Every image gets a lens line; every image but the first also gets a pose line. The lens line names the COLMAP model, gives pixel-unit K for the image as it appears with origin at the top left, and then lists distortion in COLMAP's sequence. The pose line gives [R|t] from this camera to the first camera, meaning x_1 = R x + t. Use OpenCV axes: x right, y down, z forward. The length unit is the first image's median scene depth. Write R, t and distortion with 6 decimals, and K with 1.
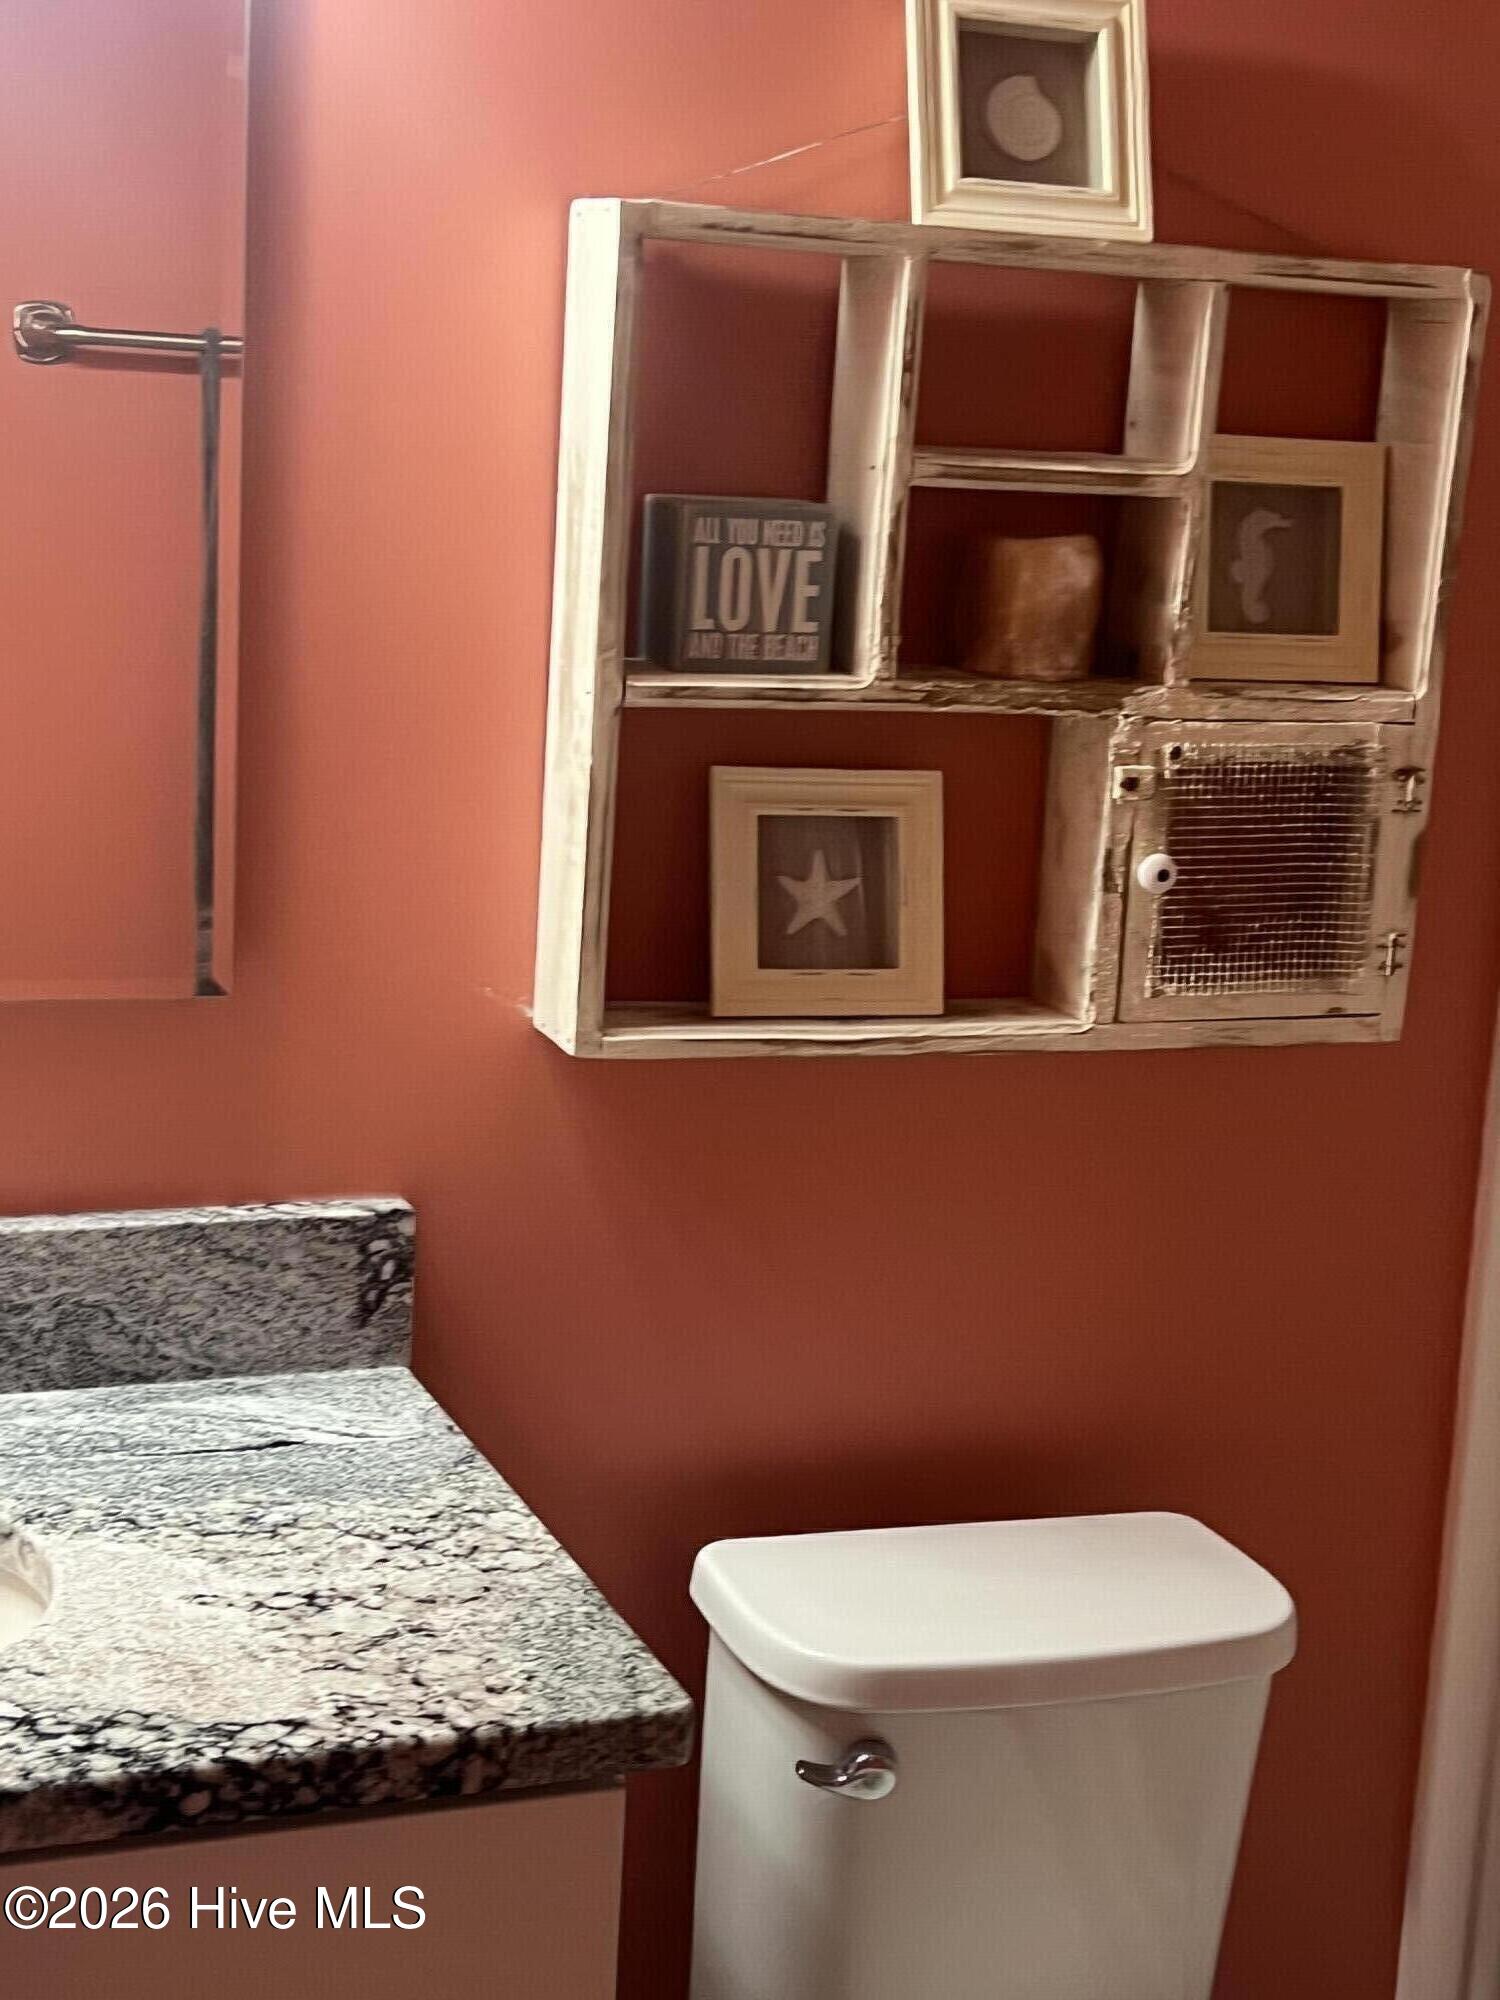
lens RADIAL K [[3029.2, 0, 710.4], [0, 3029.2, 1001.3], [0, 0, 1]] dist [0.251517, -0.906033]
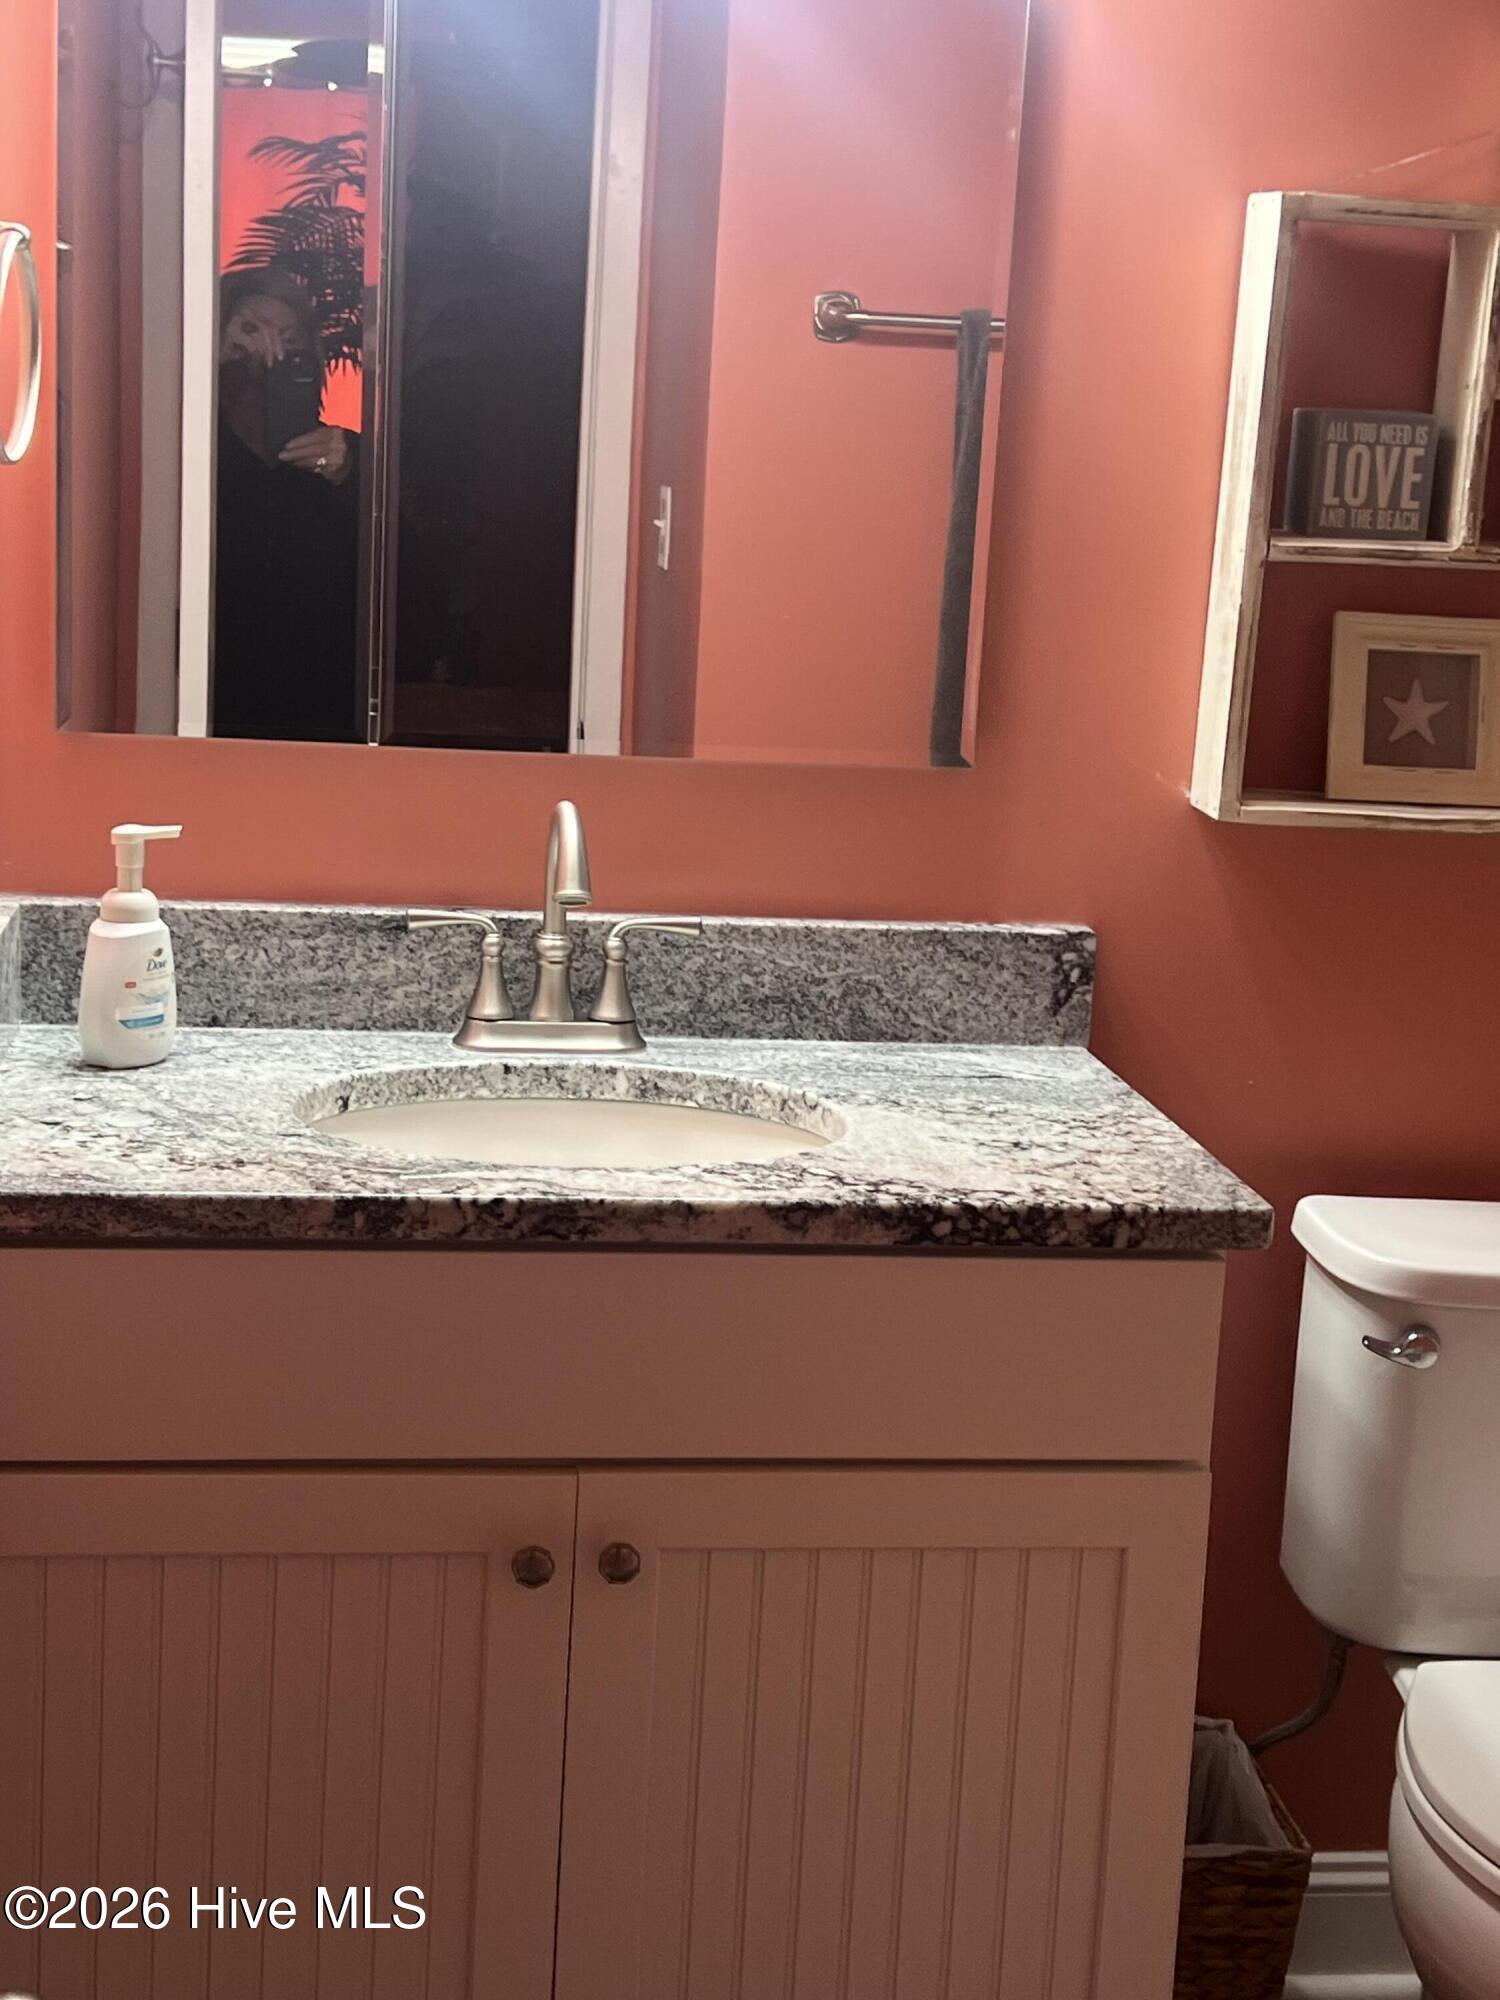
lens RADIAL K [[3029.2, 0, 710.4], [0, 3029.2, 1001.3], [0, 0, 1]] dist [0.251517, -0.906033]
pose [[0.973891, 0.043110, -0.222887, 0.042753], [-0.044268, 0.999020, -0.000201, 0.112228], [0.222660, 0.010063, 0.974844, -0.398447]]
